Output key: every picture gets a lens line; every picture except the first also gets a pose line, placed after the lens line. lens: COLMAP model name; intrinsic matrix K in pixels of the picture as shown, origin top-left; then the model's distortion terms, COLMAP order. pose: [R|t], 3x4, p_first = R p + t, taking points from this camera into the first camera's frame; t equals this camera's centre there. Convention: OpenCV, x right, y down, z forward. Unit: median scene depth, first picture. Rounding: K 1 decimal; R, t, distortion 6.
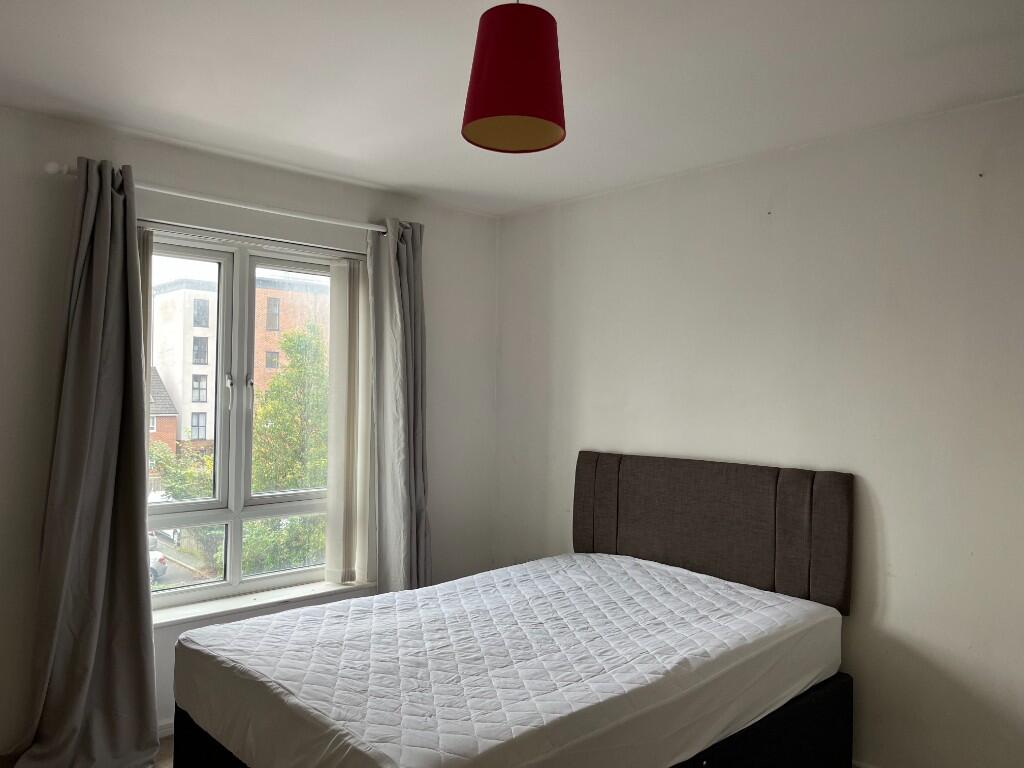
lens RADIAL K [[775.6, 0, 511.3], [0, 775.6, 386.8], [0, 0, 1]] dist [0.062958, -0.085654]
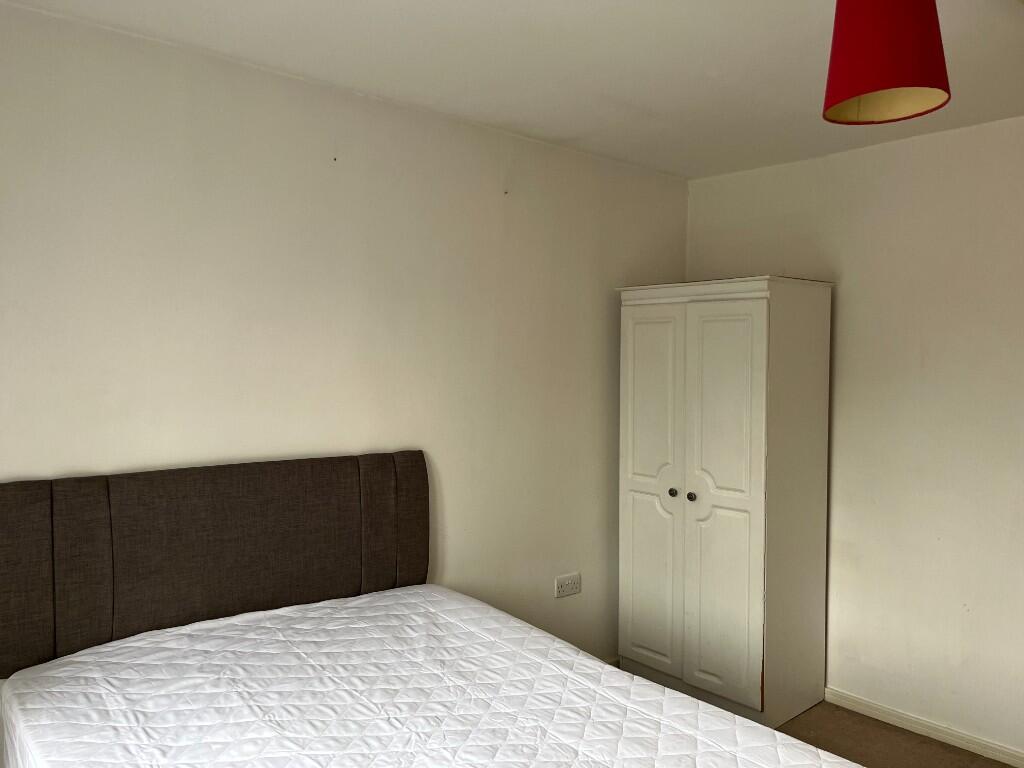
lens RADIAL K [[775.6, 0, 513.2], [0, 775.6, 382.3], [0, 0, 1]] dist [0.062958, -0.085654]
pose [[0.083052, -0.043775, 0.995583, -0.527148], [-0.015508, 0.998857, 0.045212, -0.023635], [-0.996425, -0.019194, 0.082278, 0.750813]]
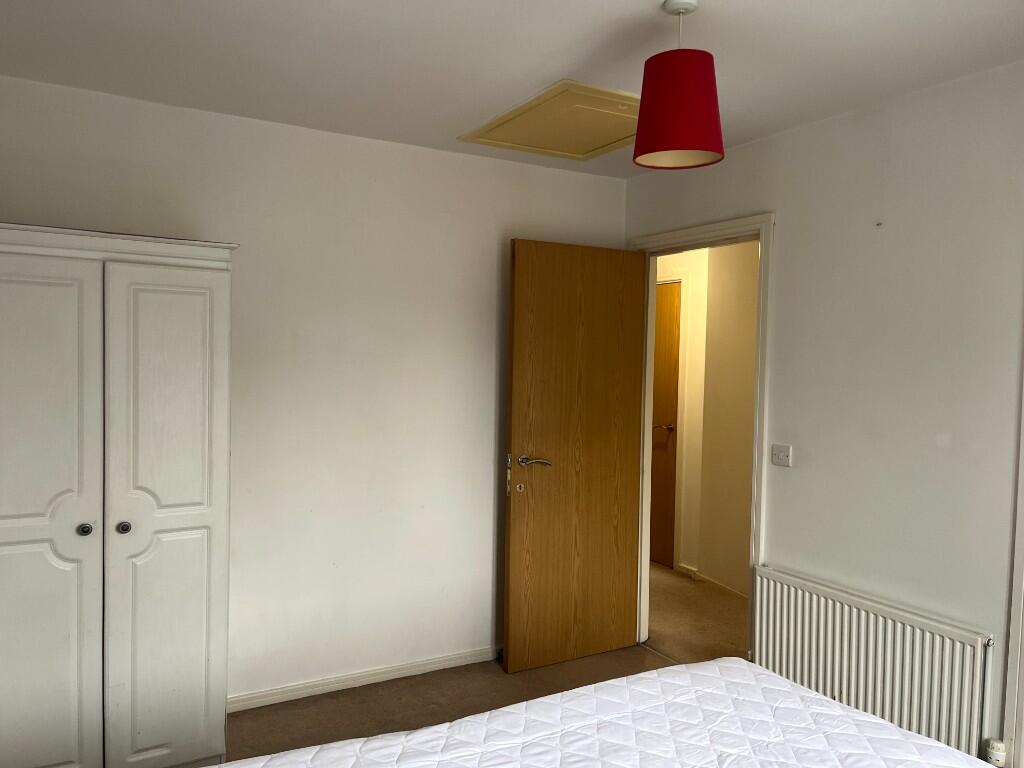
lens RADIAL K [[775.6, 0, 513.2], [0, 775.6, 384.0], [0, 0, 1]] dist [0.062958, -0.085654]
pose [[-0.965706, -0.053501, 0.254067, -0.041069], [-0.044400, 0.998155, 0.041427, -0.017594], [-0.255815, 0.028726, -0.966299, 1.232509]]
